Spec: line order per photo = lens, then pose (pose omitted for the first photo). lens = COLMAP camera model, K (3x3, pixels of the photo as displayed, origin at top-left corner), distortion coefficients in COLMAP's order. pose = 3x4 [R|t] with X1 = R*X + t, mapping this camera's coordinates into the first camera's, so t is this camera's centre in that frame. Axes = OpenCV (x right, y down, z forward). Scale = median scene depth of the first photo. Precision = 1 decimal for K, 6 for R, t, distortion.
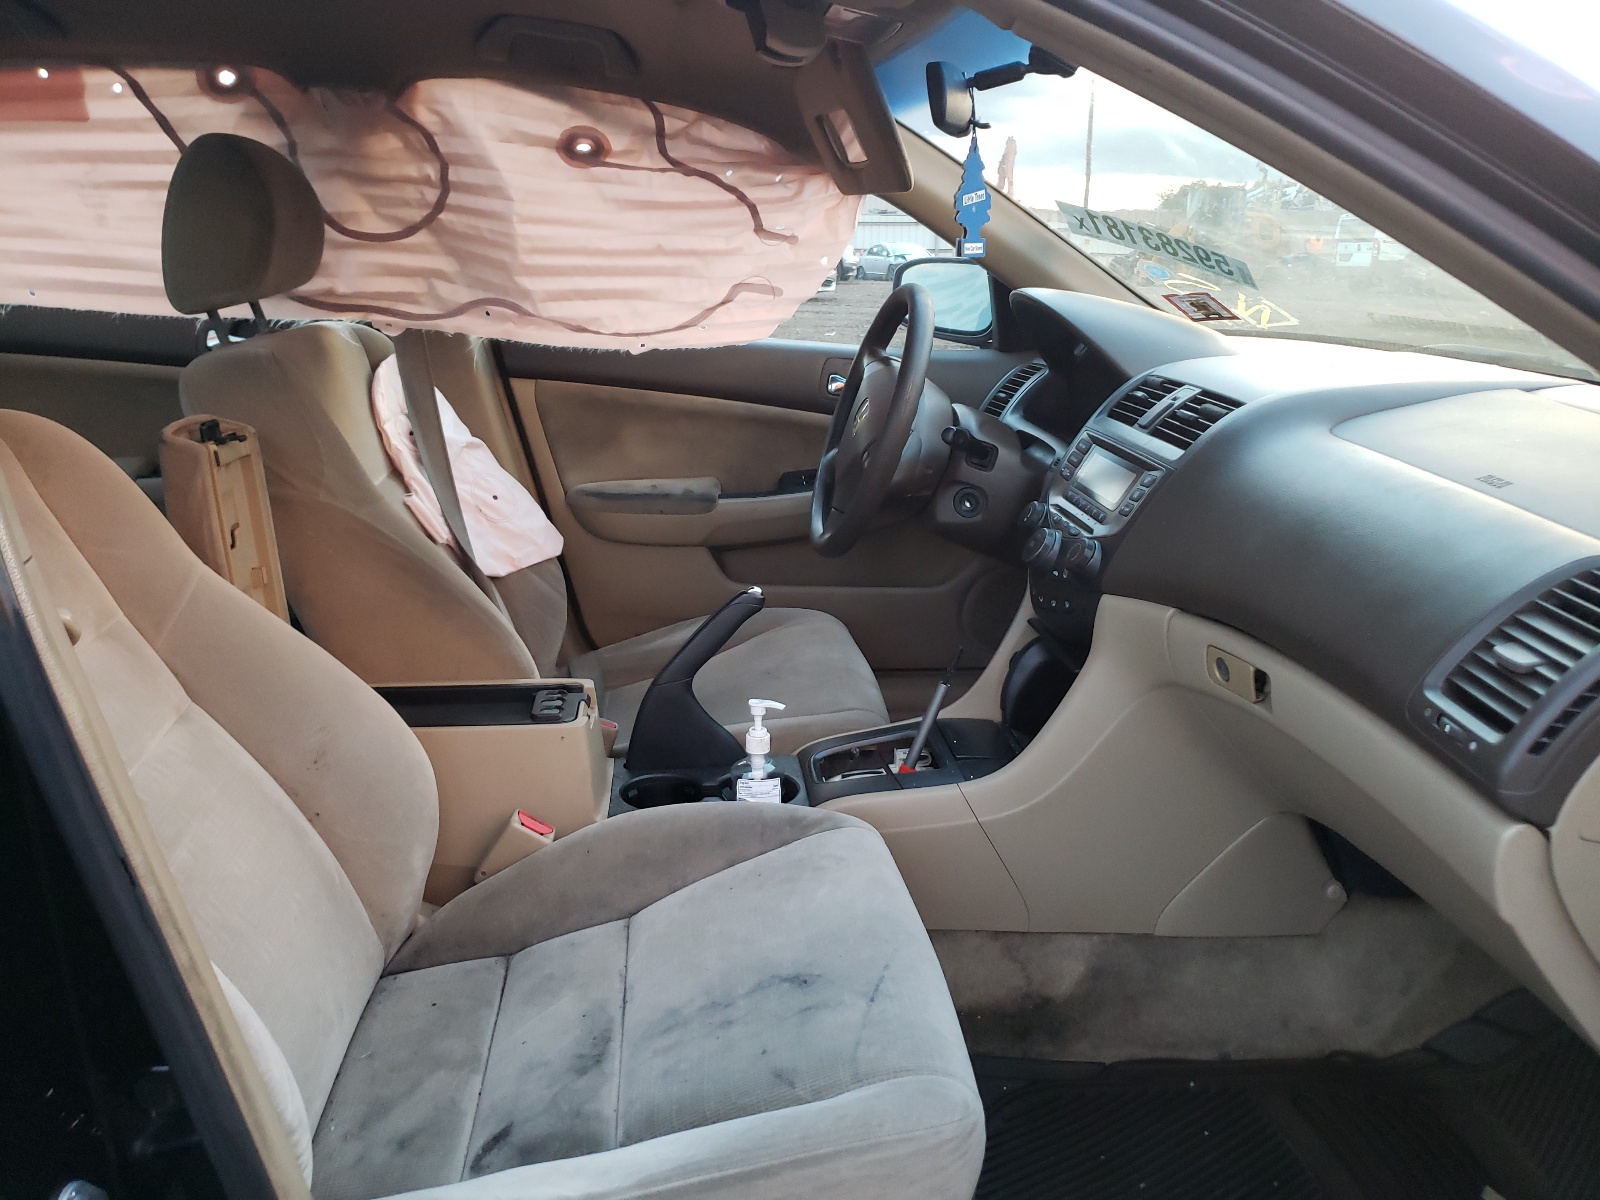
lens RADIAL K [[1305.2, 0, 799.8], [0, 1305.2, 606.4], [0, 0, 1]] dist [-0.000017, 0.018597]
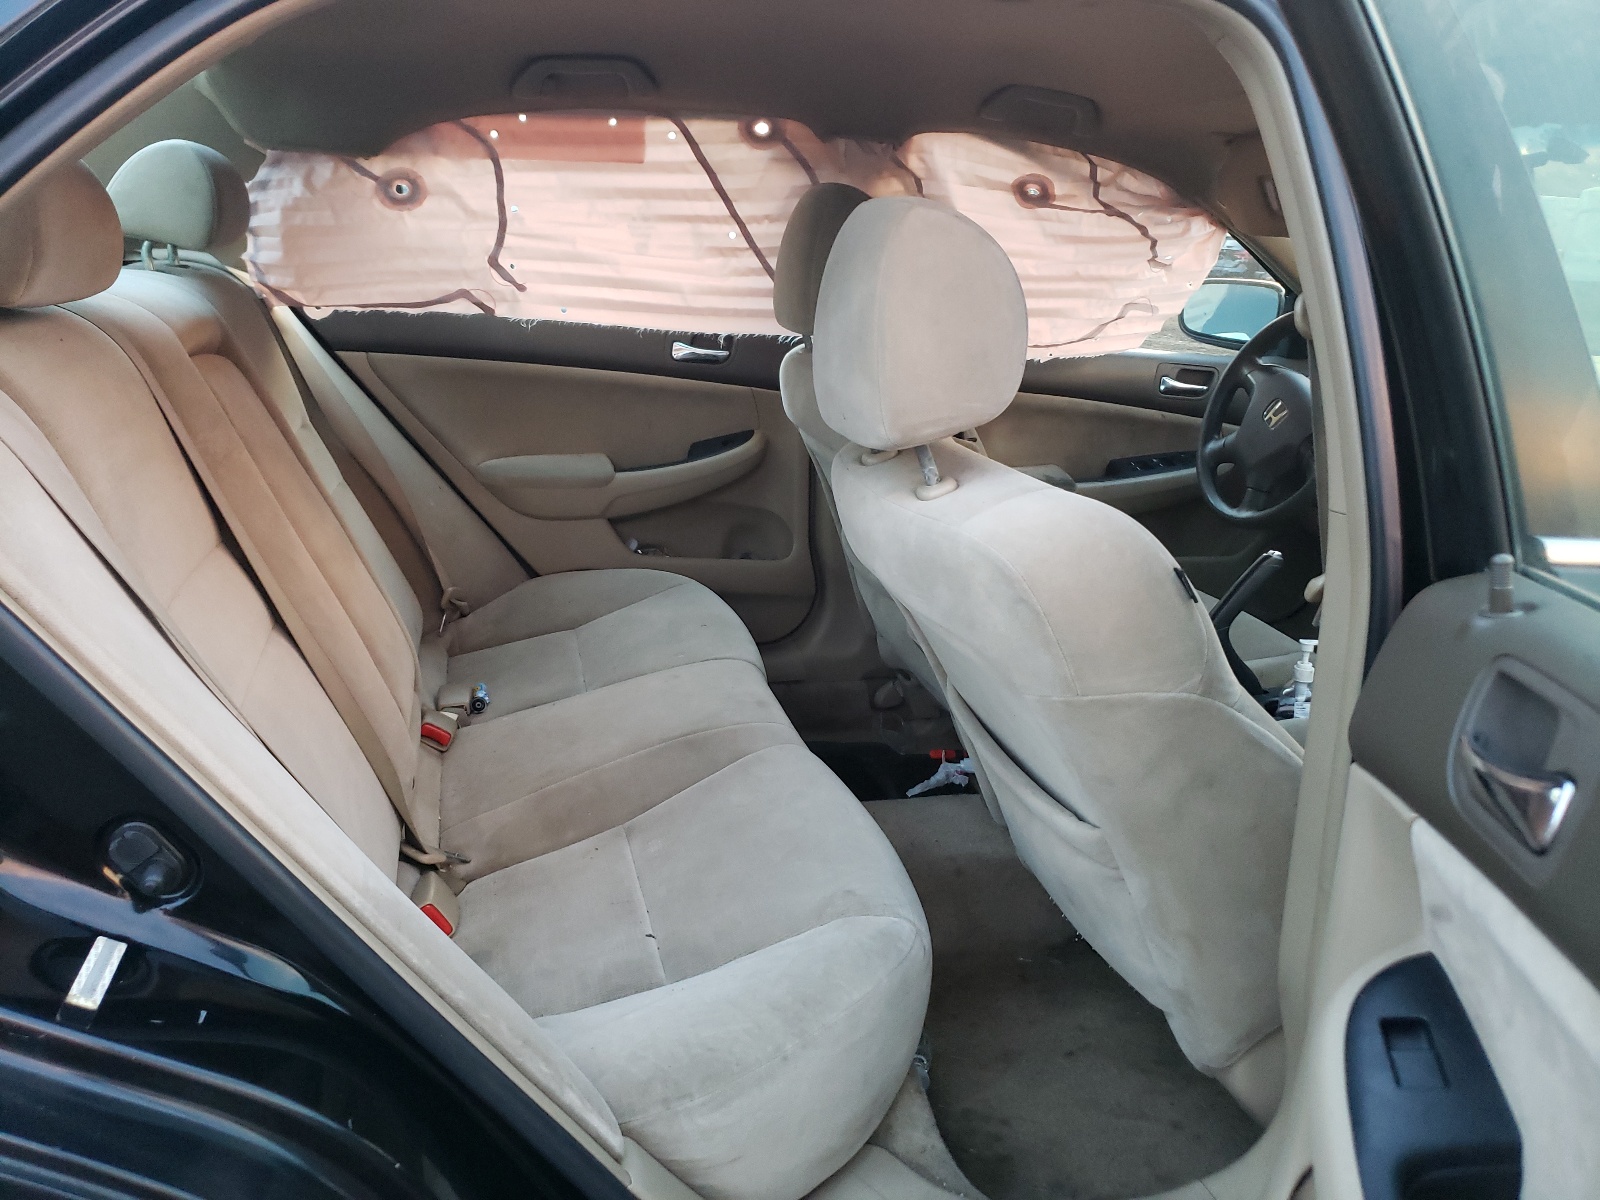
lens RADIAL K [[1215.9, 0, 799.6], [0, 1215.9, 593.3], [0, 0, 1]] dist [-0.002987, 0.002257]
pose [[0.988467, -0.029501, 0.148533, -0.556535], [0.026612, 0.999417, 0.021399, -0.010539], [-0.149078, -0.017199, 0.988676, -0.083031]]
